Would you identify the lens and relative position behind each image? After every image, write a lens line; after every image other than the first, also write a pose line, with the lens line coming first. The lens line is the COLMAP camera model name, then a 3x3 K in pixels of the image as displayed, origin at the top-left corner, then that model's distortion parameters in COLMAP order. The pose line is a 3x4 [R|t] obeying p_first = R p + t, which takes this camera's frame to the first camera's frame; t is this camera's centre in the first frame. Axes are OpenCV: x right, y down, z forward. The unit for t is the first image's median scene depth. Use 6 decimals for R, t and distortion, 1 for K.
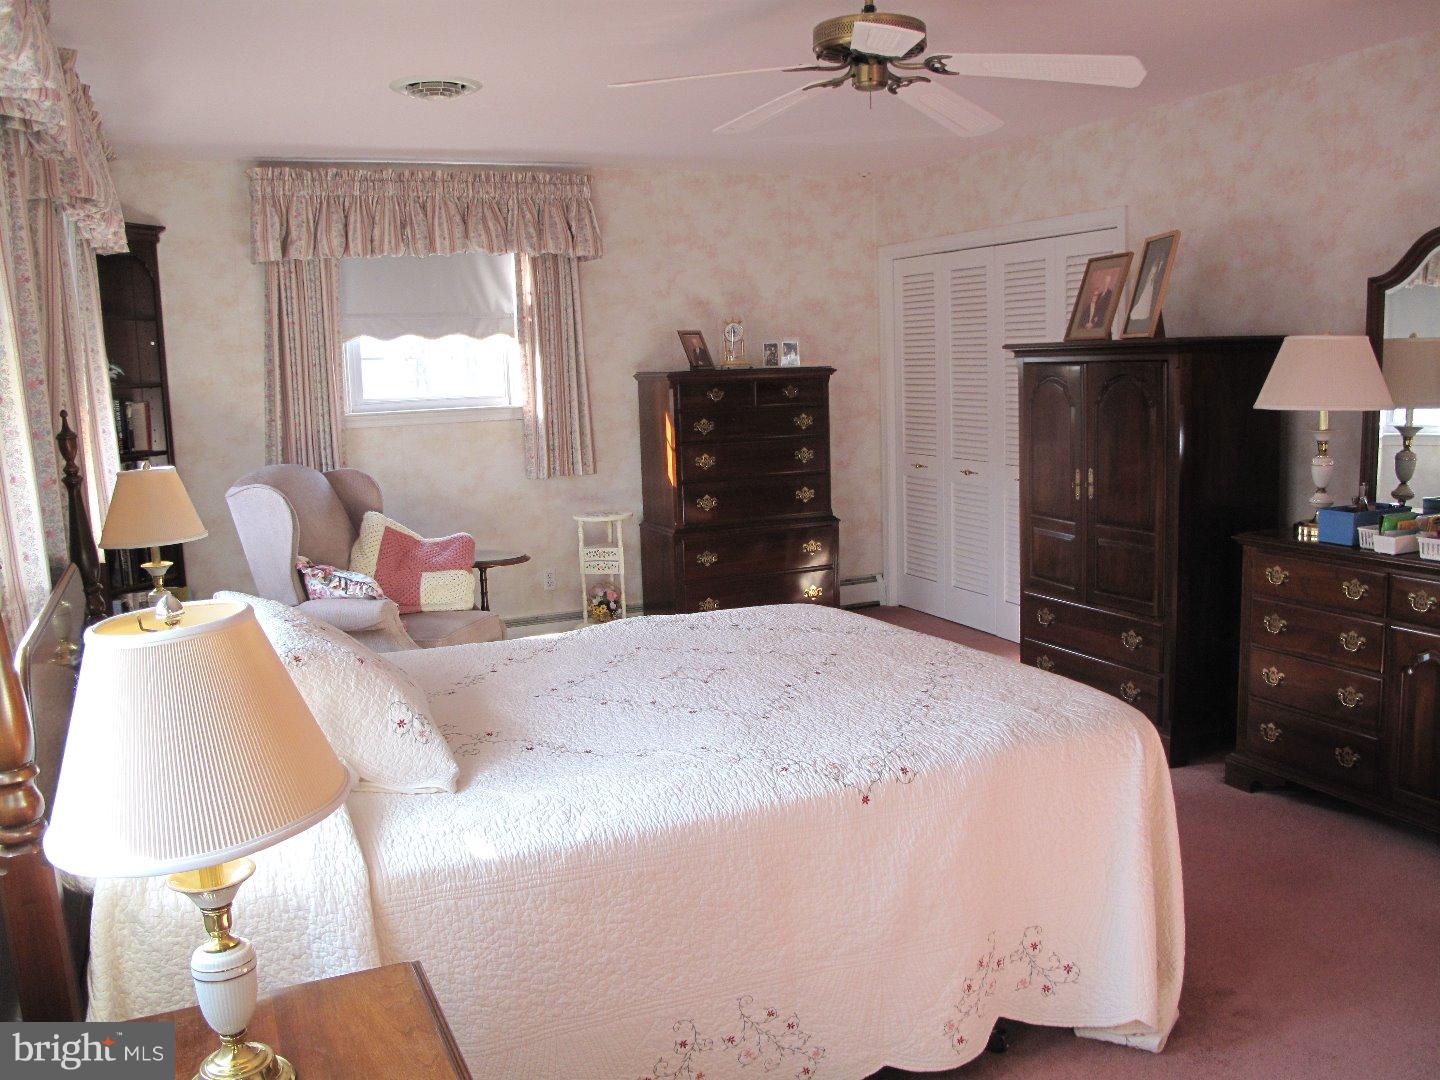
lens RADIAL K [[1223.1, 0, 713.9], [0, 1223.1, 542.3], [0, 0, 1]] dist [-0.145498, 0.113825]
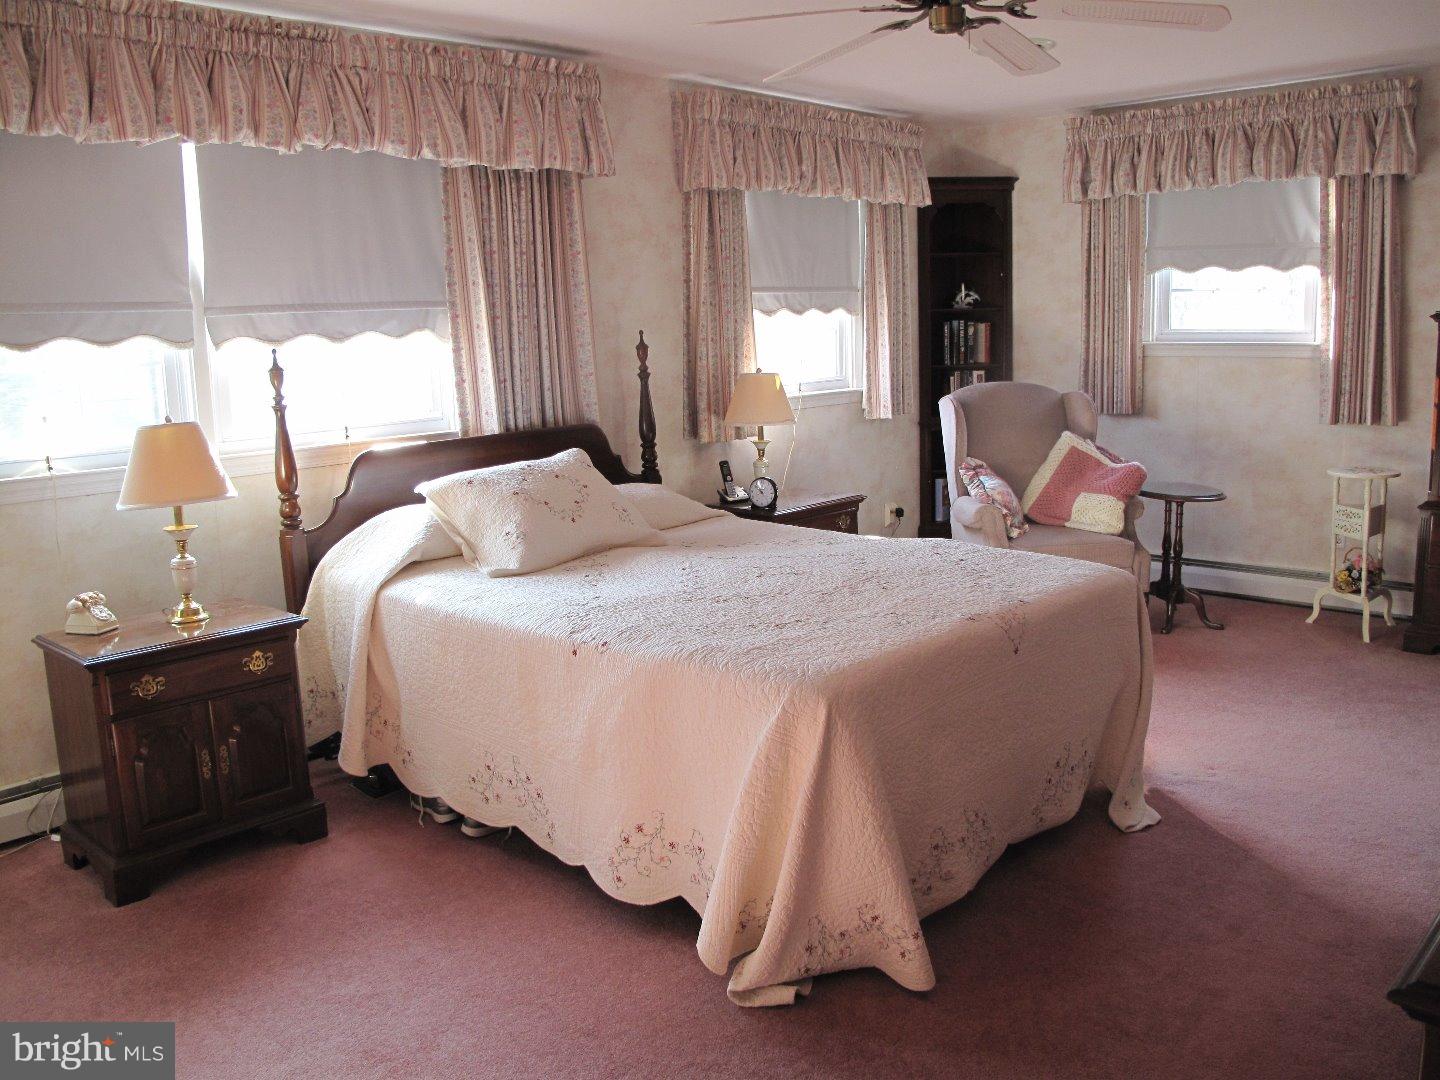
lens RADIAL K [[1223.1, 0, 713.9], [0, 1223.1, 542.3], [0, 0, 1]] dist [-0.145498, 0.113825]
pose [[0.377180, 0.187829, -0.906893, 0.536587], [-0.118584, 0.980953, 0.153849, -0.050123], [0.918517, 0.049514, 0.392270, 0.242121]]
